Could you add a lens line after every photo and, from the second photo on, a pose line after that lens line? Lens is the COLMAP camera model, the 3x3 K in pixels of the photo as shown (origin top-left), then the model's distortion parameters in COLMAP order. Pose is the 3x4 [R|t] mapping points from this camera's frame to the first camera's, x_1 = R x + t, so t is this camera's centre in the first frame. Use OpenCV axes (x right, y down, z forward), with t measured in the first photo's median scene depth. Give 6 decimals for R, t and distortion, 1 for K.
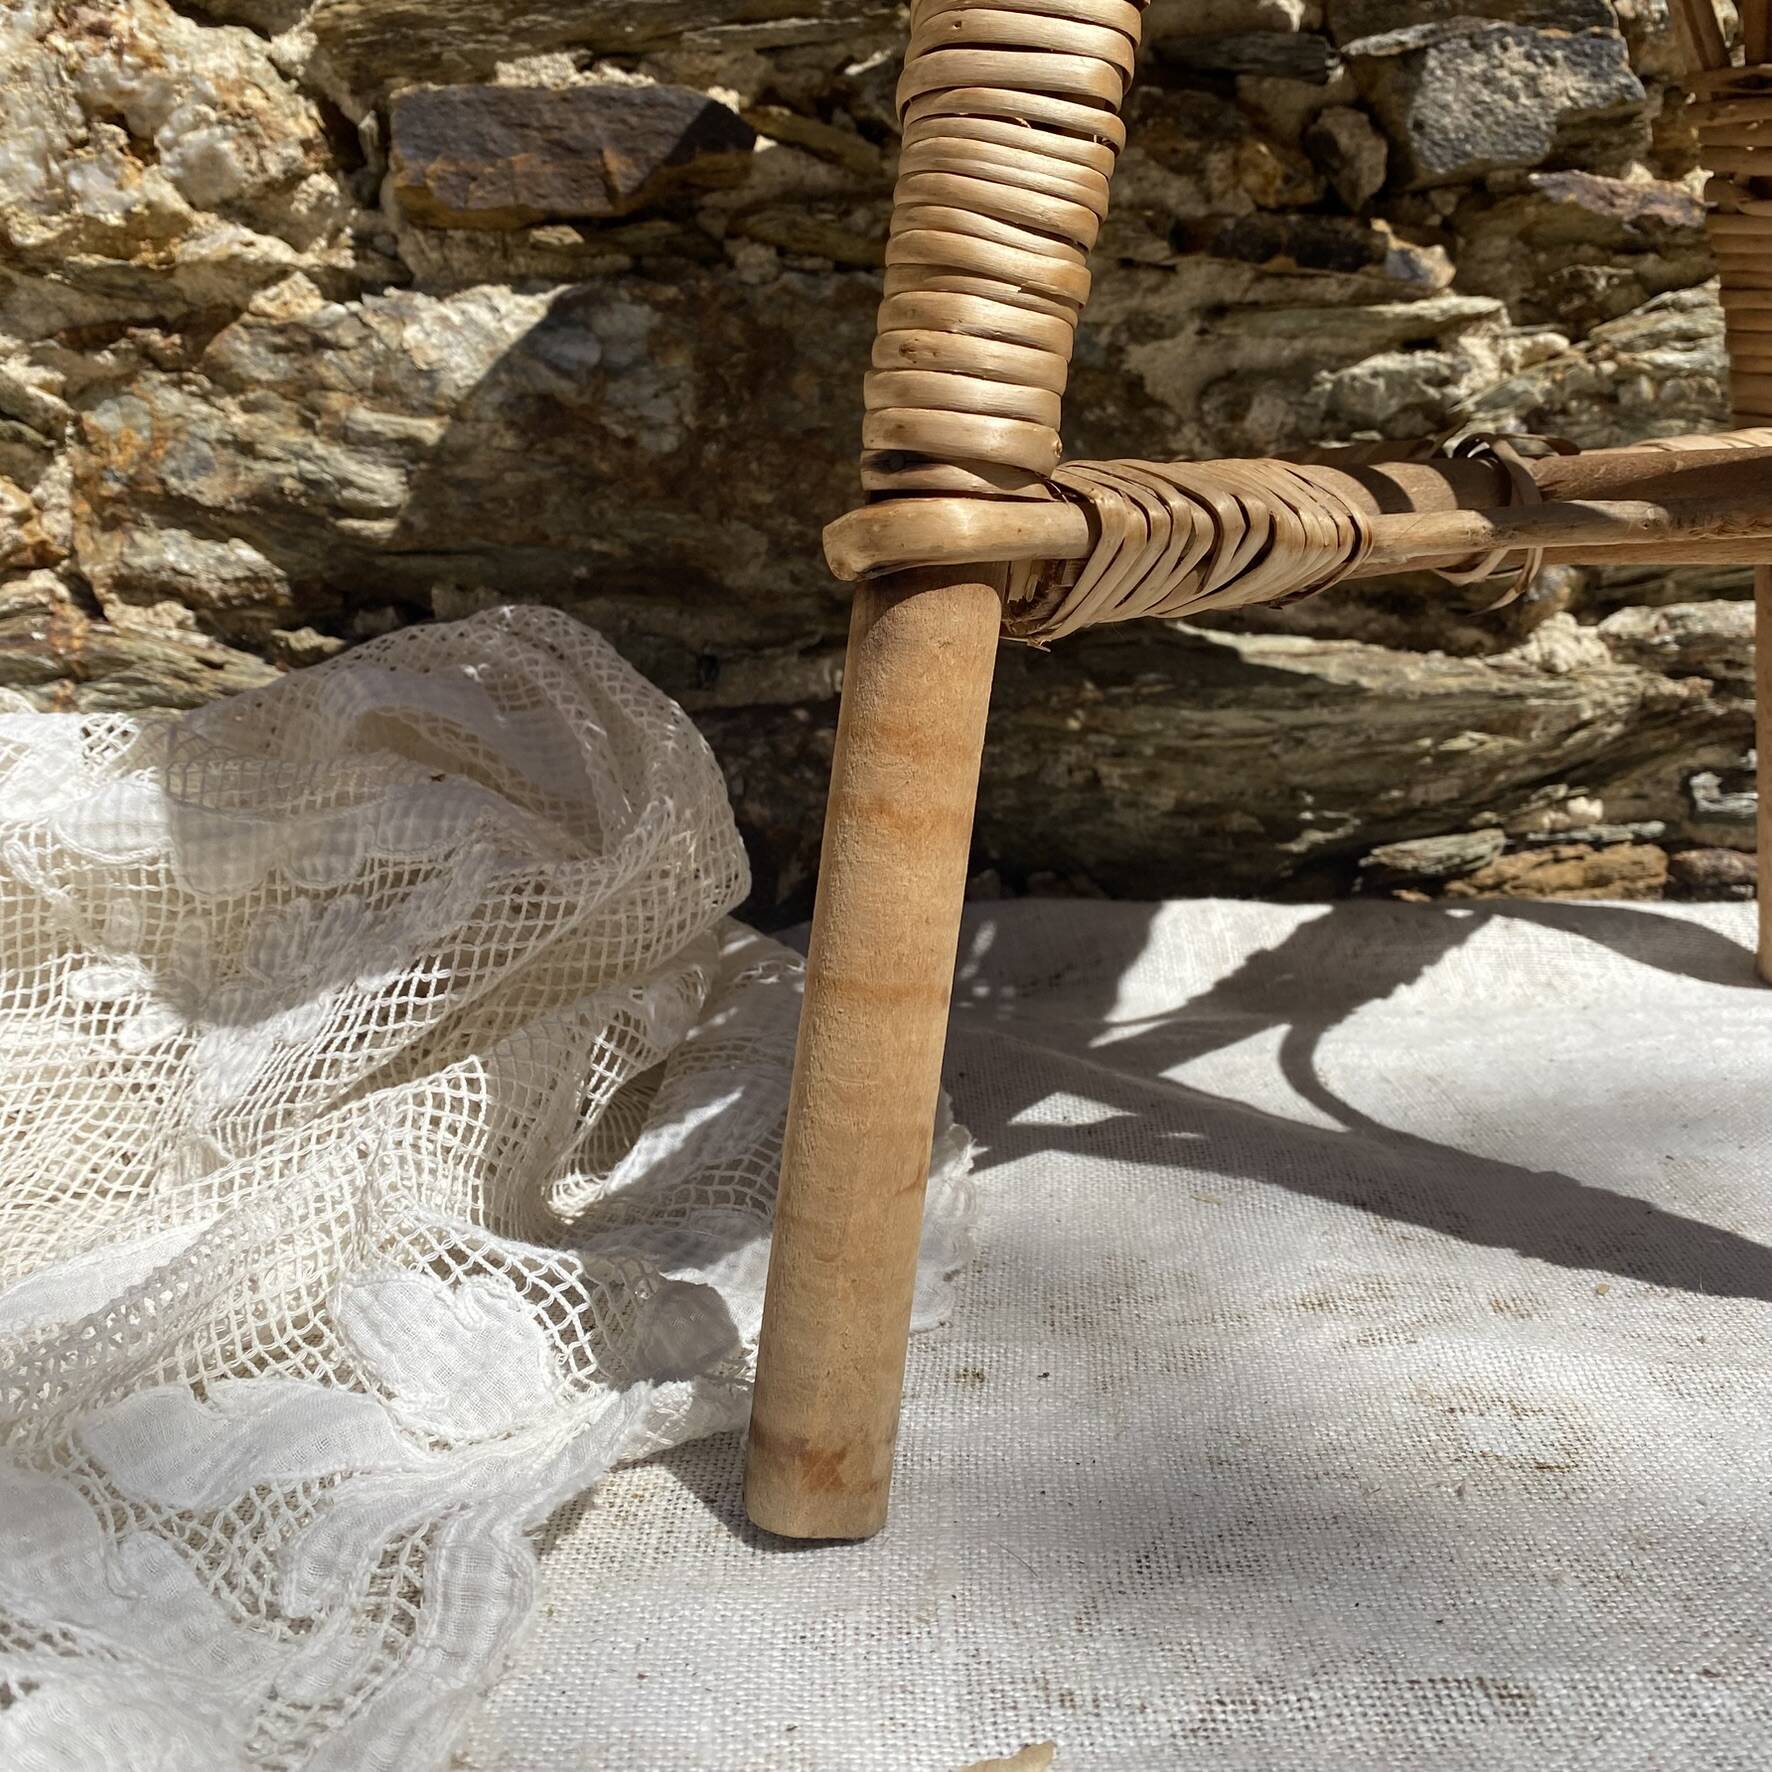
lens RADIAL K [[1825.3, 0, 876.6], [0, 1825.3, 874.9], [0, 0, 1]] dist [-0.012502, 0.000000]
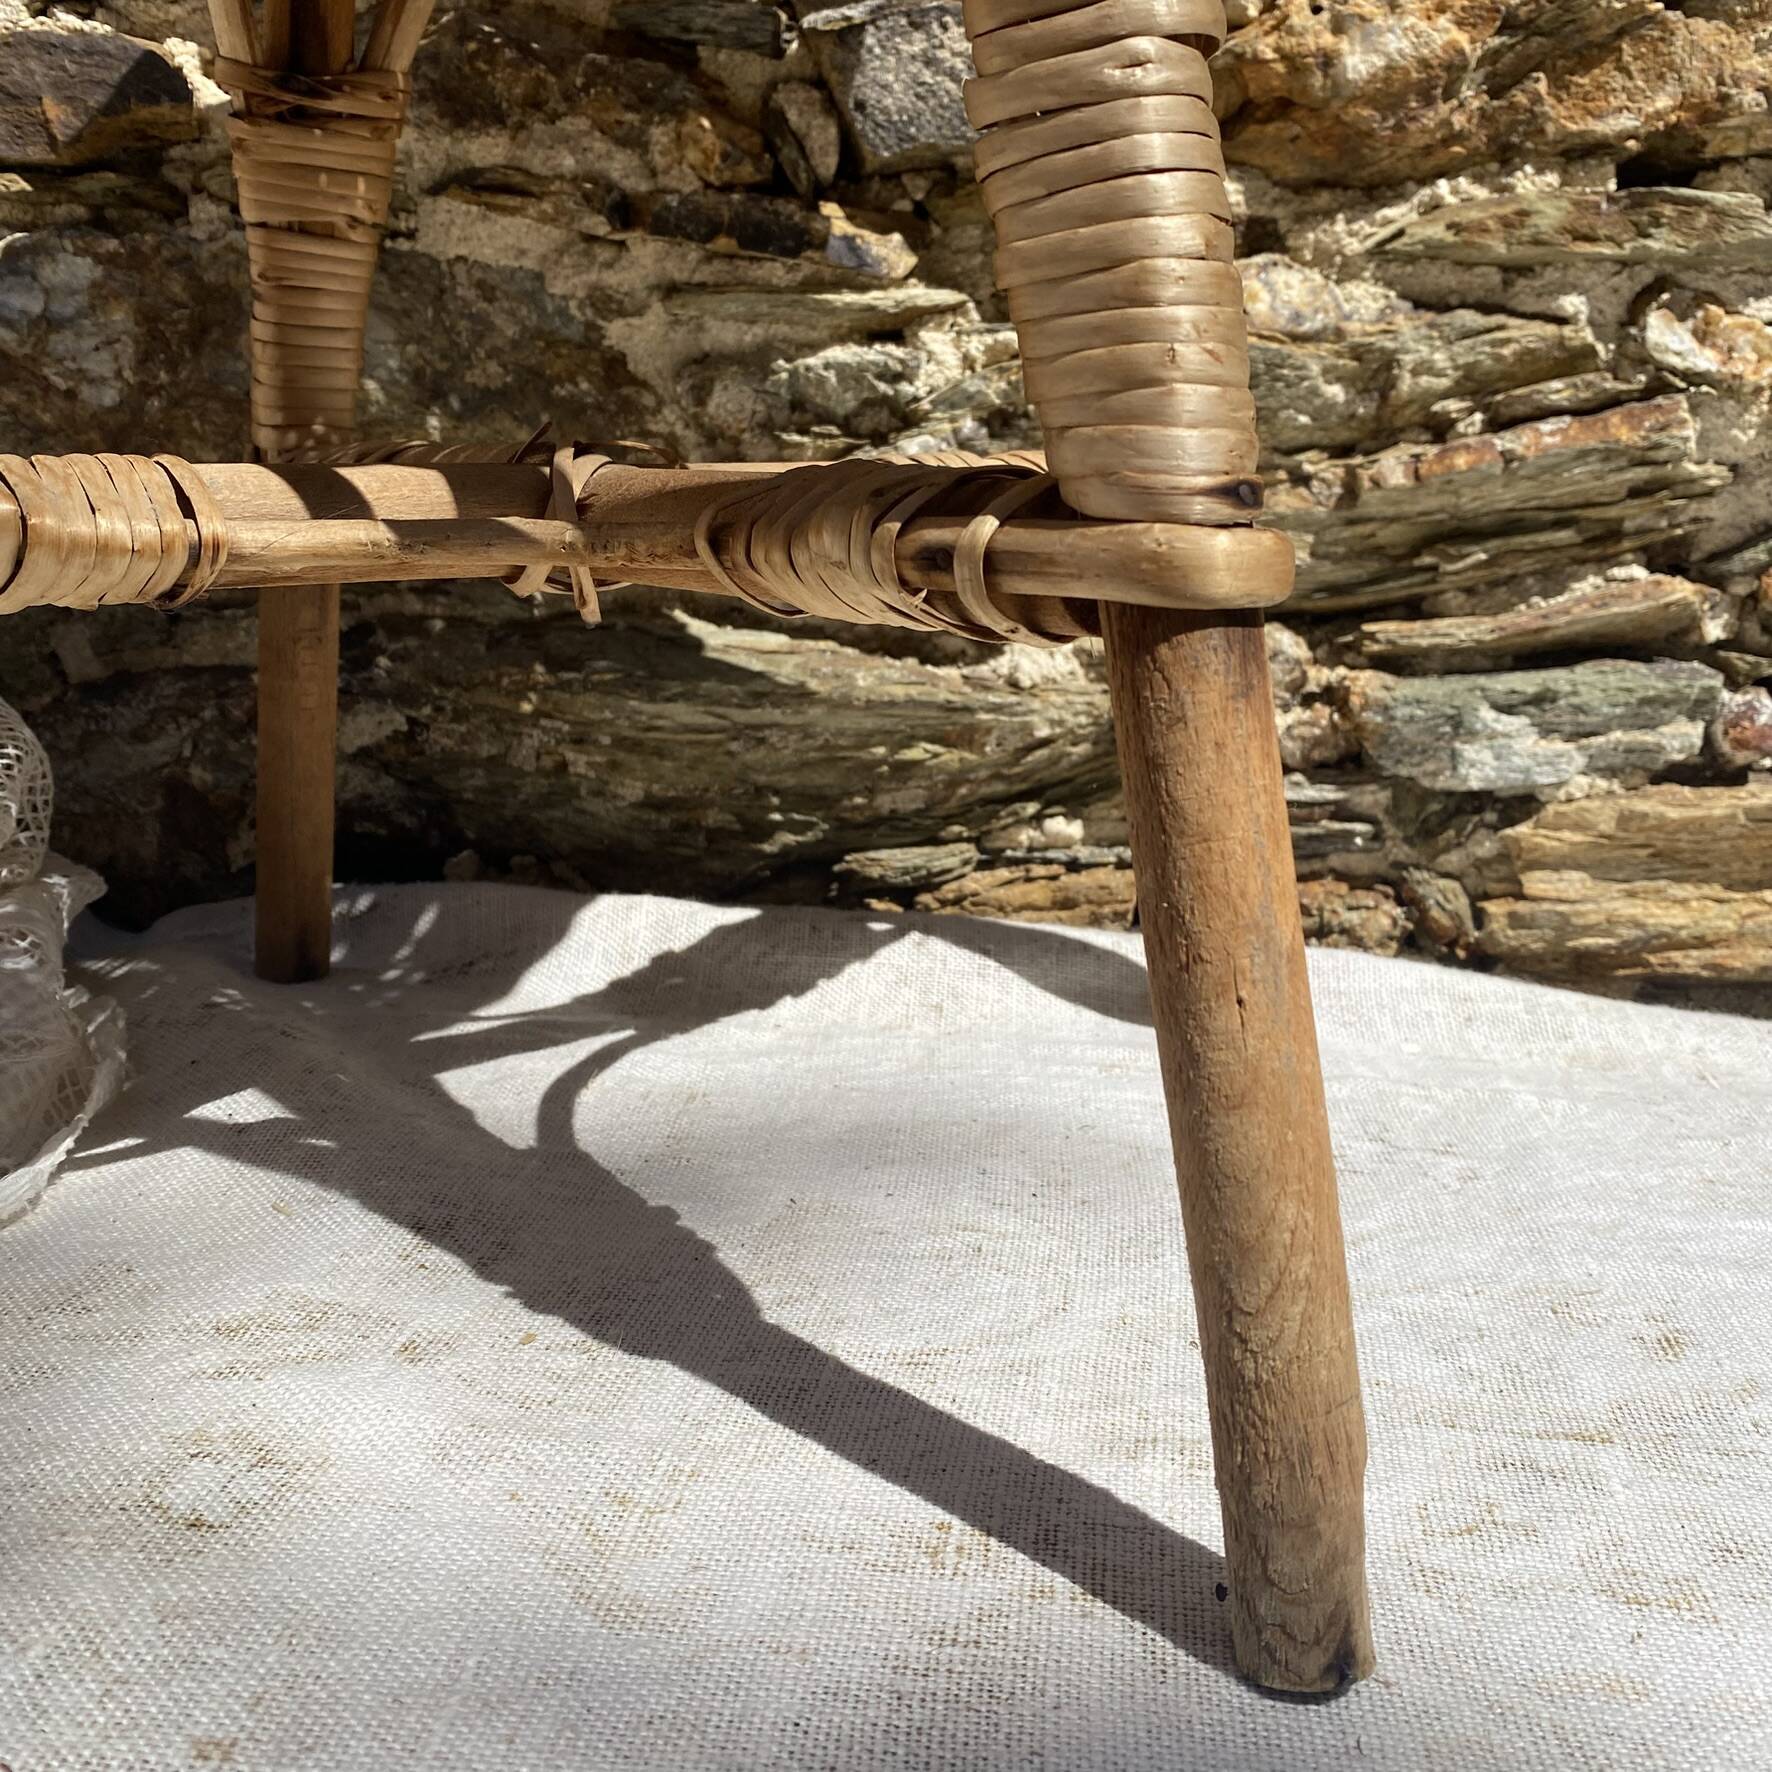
lens RADIAL K [[1825.3, 0, 950.1], [0, 1825.3, 894.0], [0, 0, 1]] dist [-0.012502, 0.000000]
pose [[0.996820, 0.065938, -0.044739, 0.397846], [-0.064274, 0.997221, 0.037682, -0.036174], [0.047099, -0.034687, 0.998288, 0.030095]]
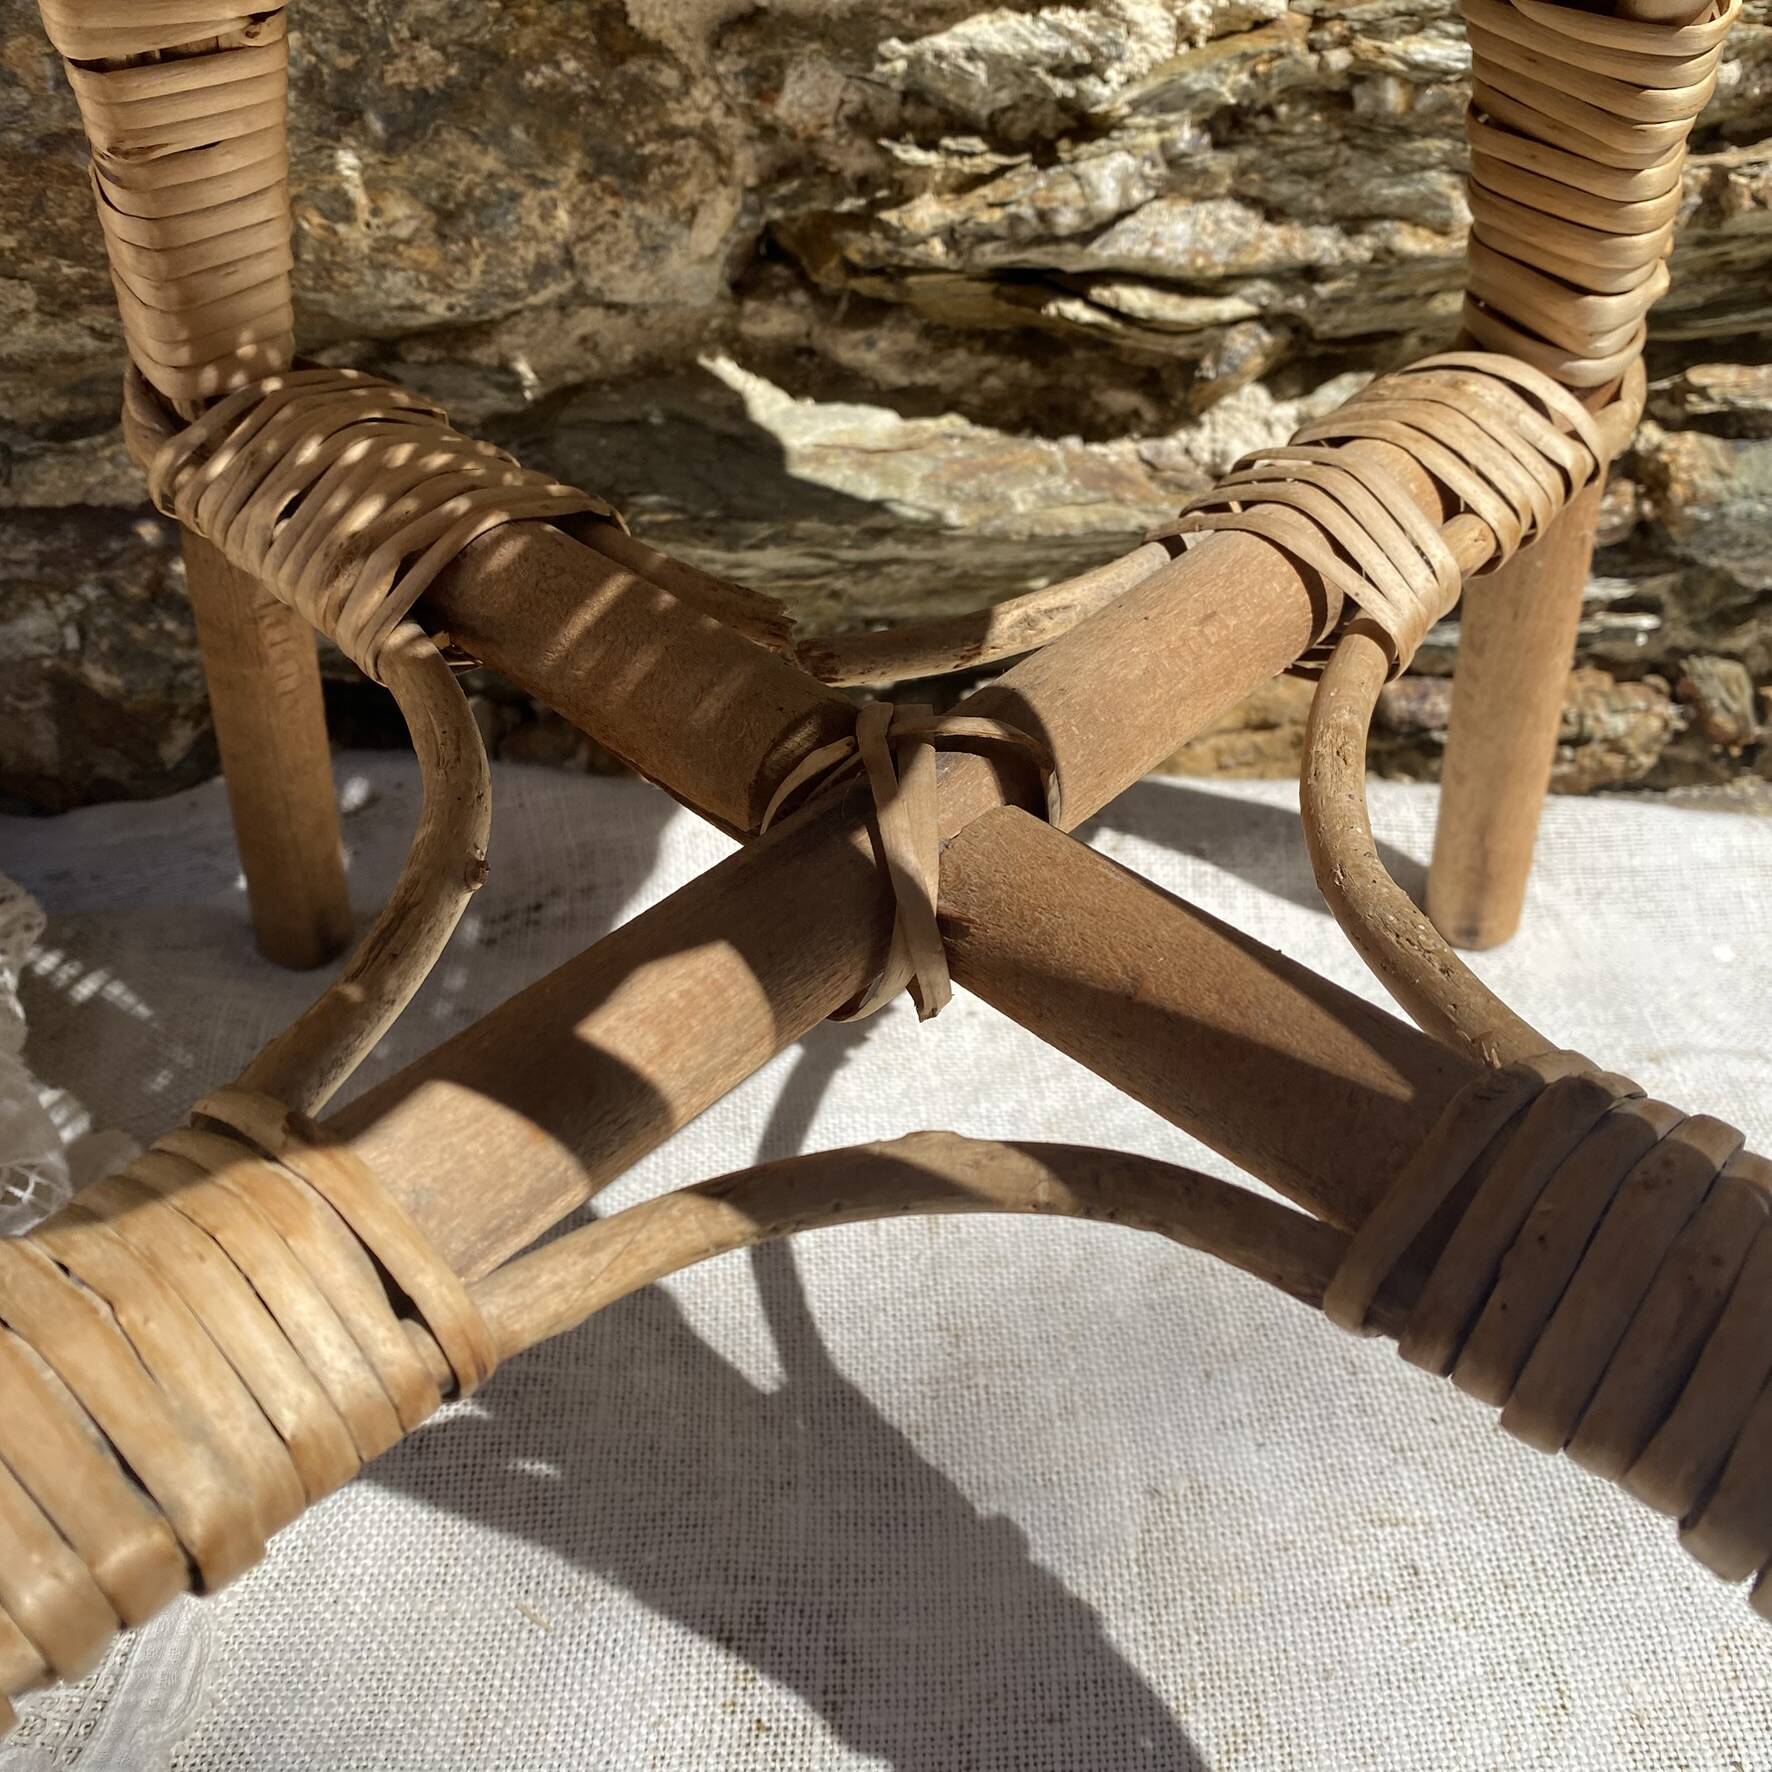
lens RADIAL K [[1825.3, 0, 921.5], [0, 1825.3, 886.6], [0, 0, 1]] dist [-0.012502, 0.000000]
pose [[0.997128, -0.020715, 0.072852, 0.204550], [-0.017452, 0.873153, 0.487133, -0.326979], [-0.073702, -0.487005, 0.870284, 0.324163]]
